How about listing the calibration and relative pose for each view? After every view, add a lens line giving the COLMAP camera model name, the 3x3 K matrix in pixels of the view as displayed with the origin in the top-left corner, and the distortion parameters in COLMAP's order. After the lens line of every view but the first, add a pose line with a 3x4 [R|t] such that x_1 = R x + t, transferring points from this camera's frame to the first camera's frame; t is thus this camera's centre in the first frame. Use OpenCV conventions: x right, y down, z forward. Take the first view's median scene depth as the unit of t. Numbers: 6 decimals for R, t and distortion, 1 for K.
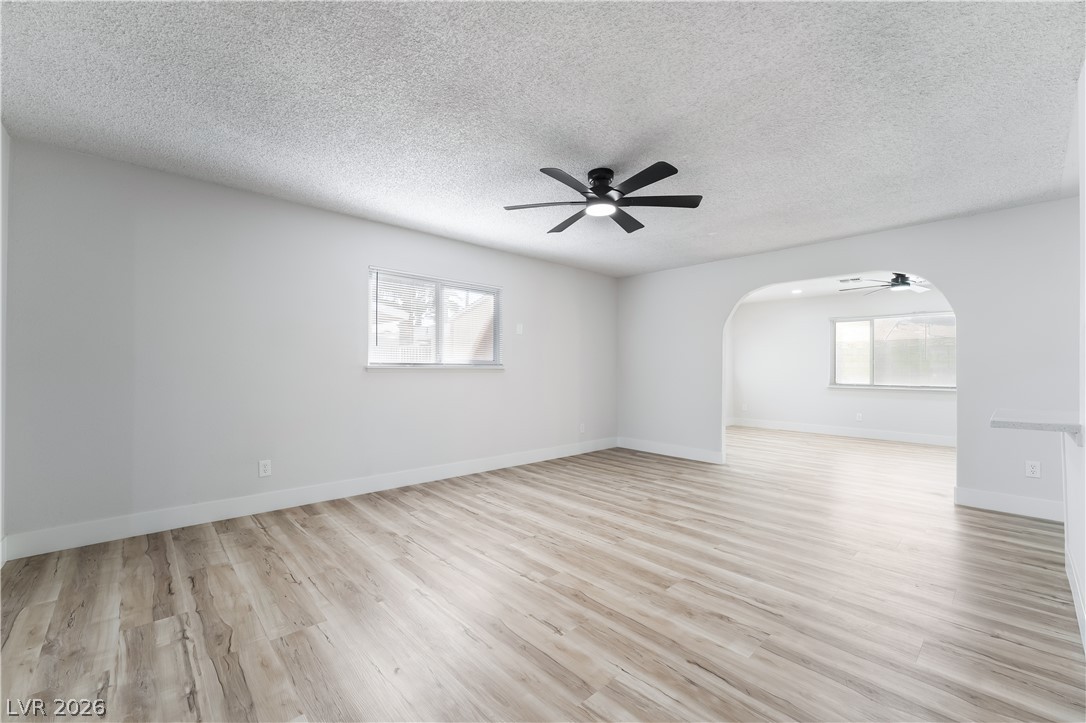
lens RADIAL K [[438.4, 0, 543.0], [0, 438.4, 361.5], [0, 0, 1]] dist [-0.000616, -0.000153]
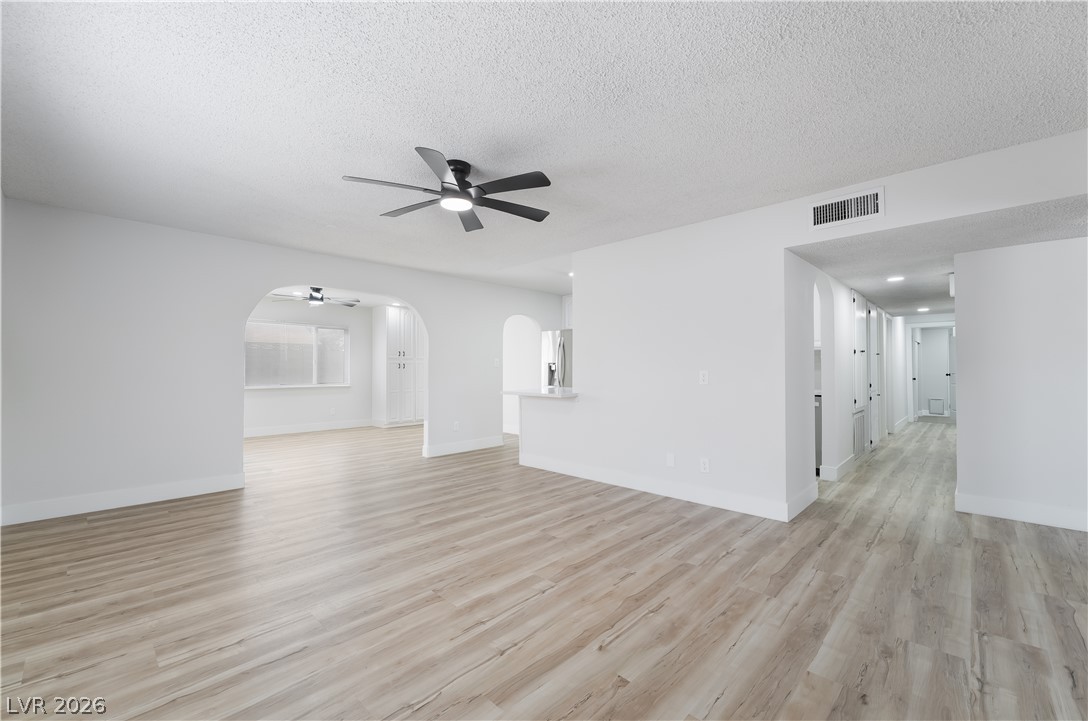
lens RADIAL K [[444.2, 0, 543.6], [0, 444.2, 363.2], [0, 0, 1]] dist [-0.000467, -0.000094]
pose [[-0.048907, 0.008607, 0.998766, -0.898323], [-0.013247, 0.999869, -0.009266, 0.001061], [-0.998715, -0.013684, -0.048787, 0.934725]]
